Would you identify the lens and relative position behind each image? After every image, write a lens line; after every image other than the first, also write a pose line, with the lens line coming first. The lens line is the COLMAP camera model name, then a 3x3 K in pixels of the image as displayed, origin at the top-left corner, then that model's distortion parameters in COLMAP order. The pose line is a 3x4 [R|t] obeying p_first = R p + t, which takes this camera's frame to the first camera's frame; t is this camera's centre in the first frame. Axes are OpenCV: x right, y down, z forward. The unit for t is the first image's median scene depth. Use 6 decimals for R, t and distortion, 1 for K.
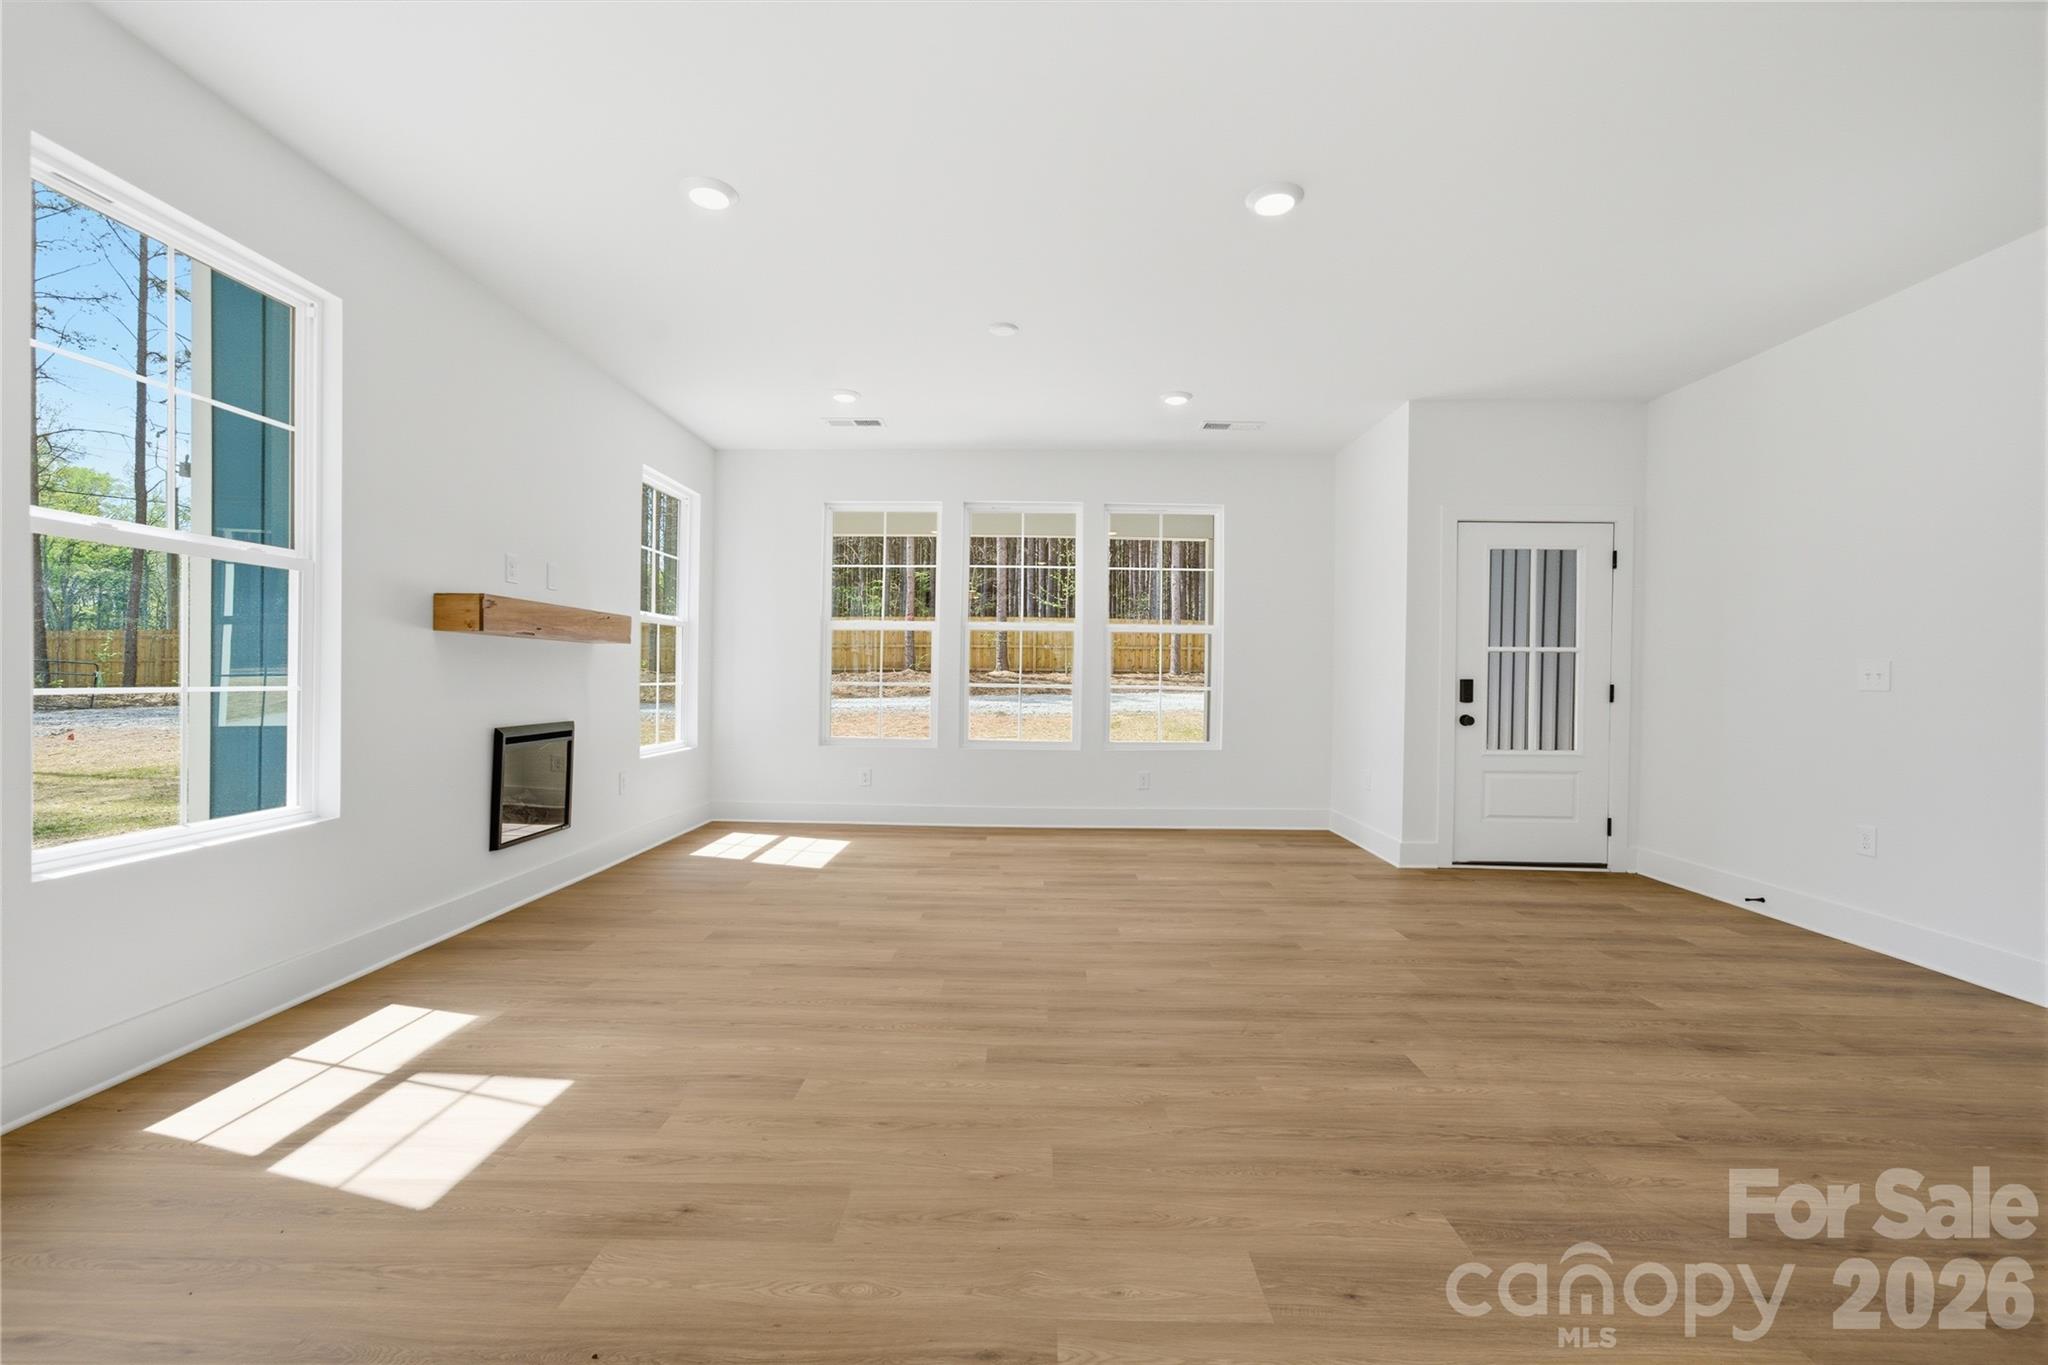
lens RADIAL K [[854.4, 0, 1021.0], [0, 854.4, 679.2], [0, 0, 1]] dist [-0.017606, 0.005267]
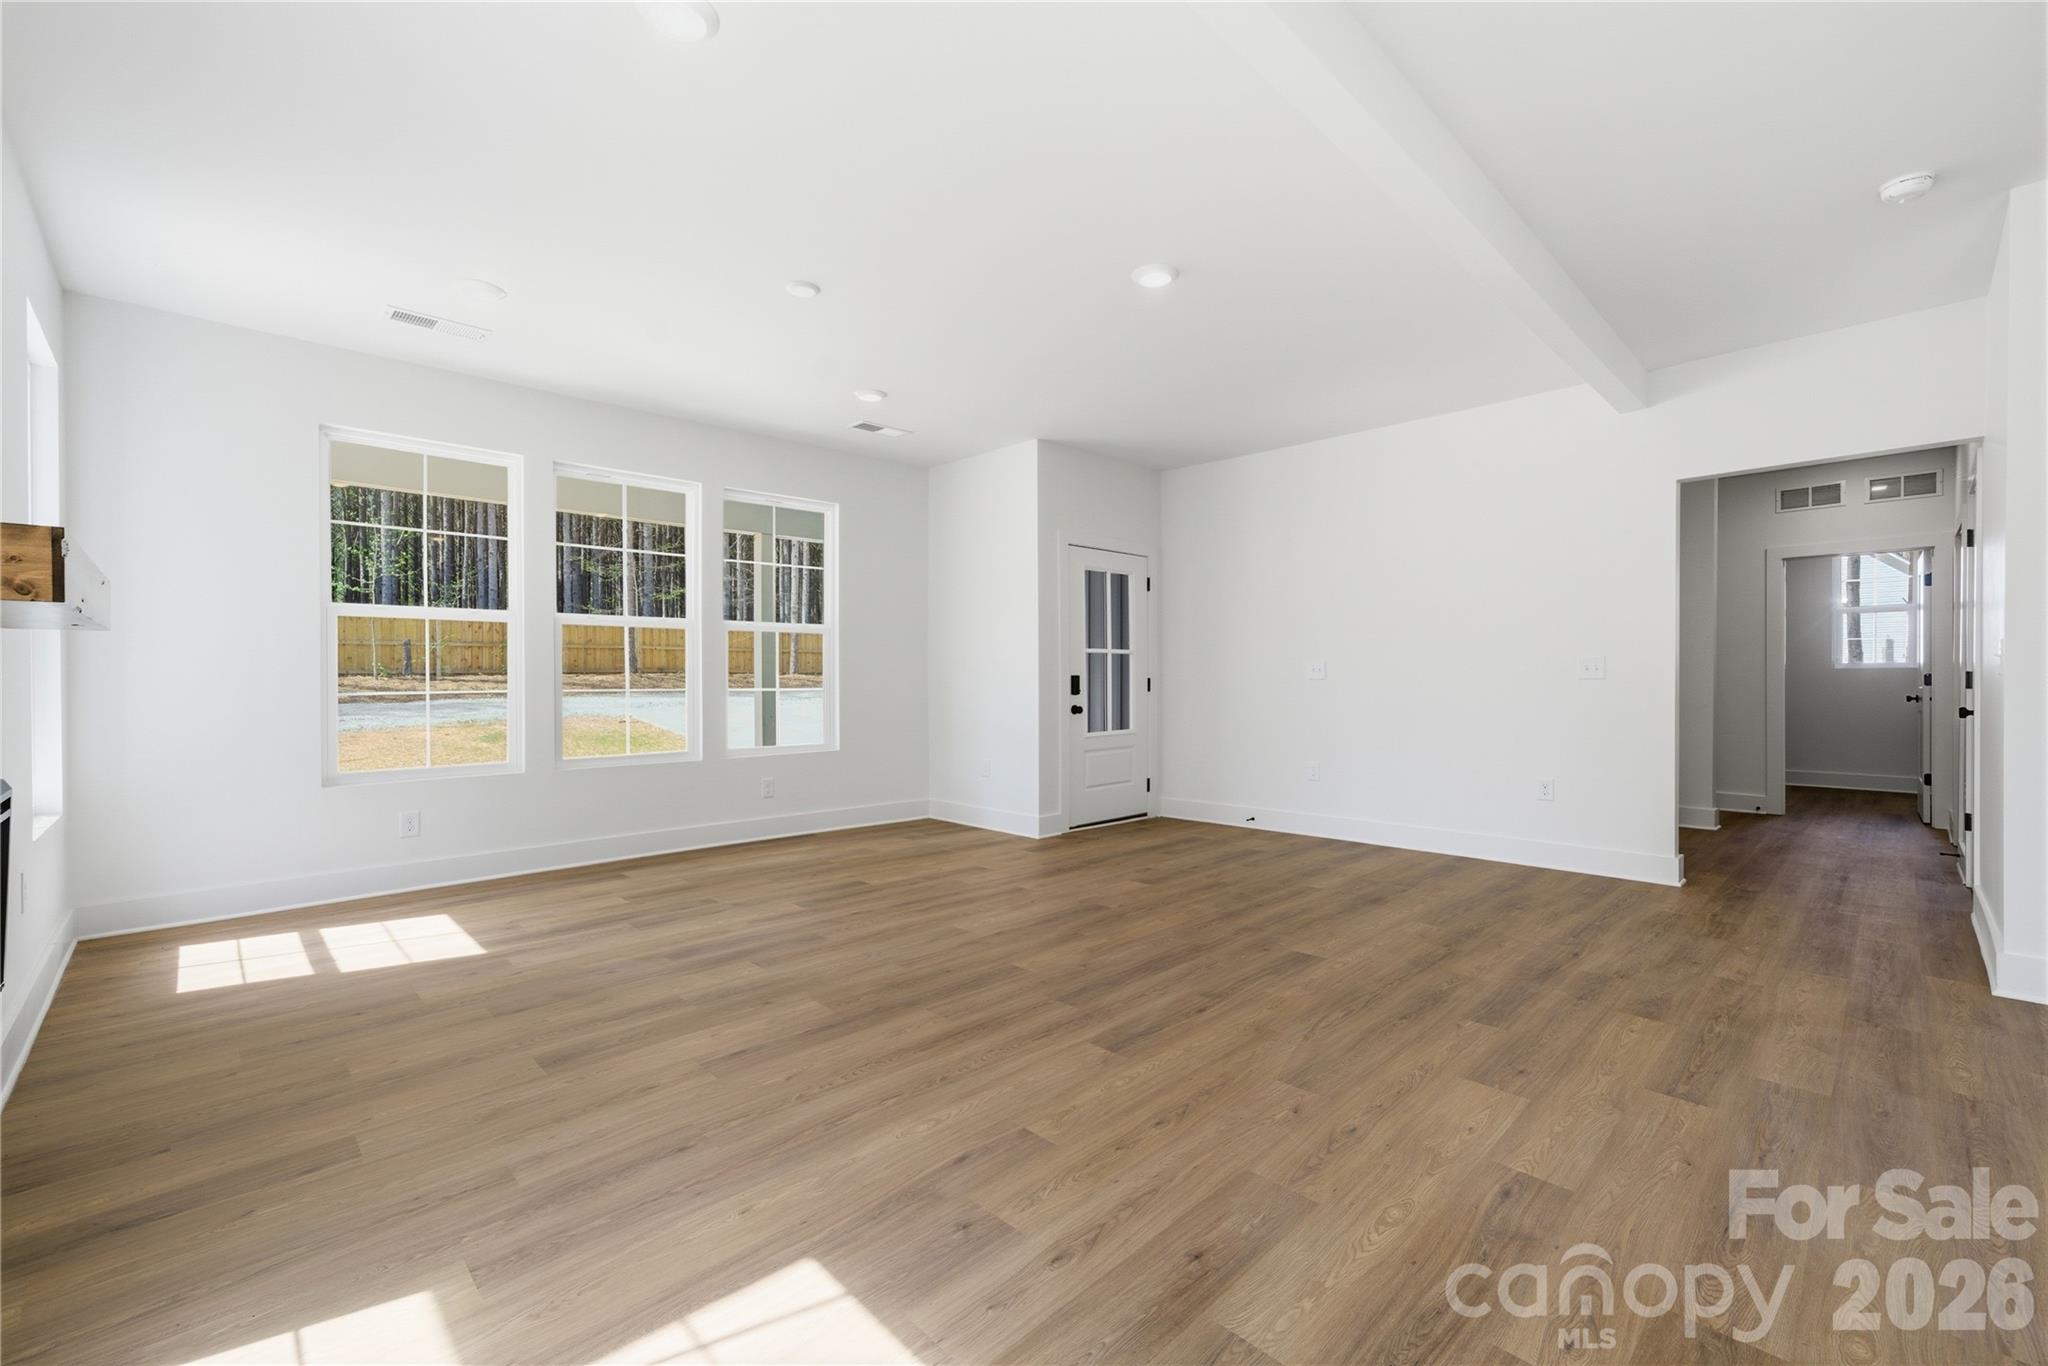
lens RADIAL K [[854.4, 0, 1053.0], [0, 854.4, 688.6], [0, 0, 1]] dist [-0.017606, 0.005267]
pose [[0.697327, -0.024238, 0.716343, -0.463545], [0.015806, 0.999705, 0.018440, -0.006613], [-0.716579, -0.001536, 0.697505, 0.186790]]
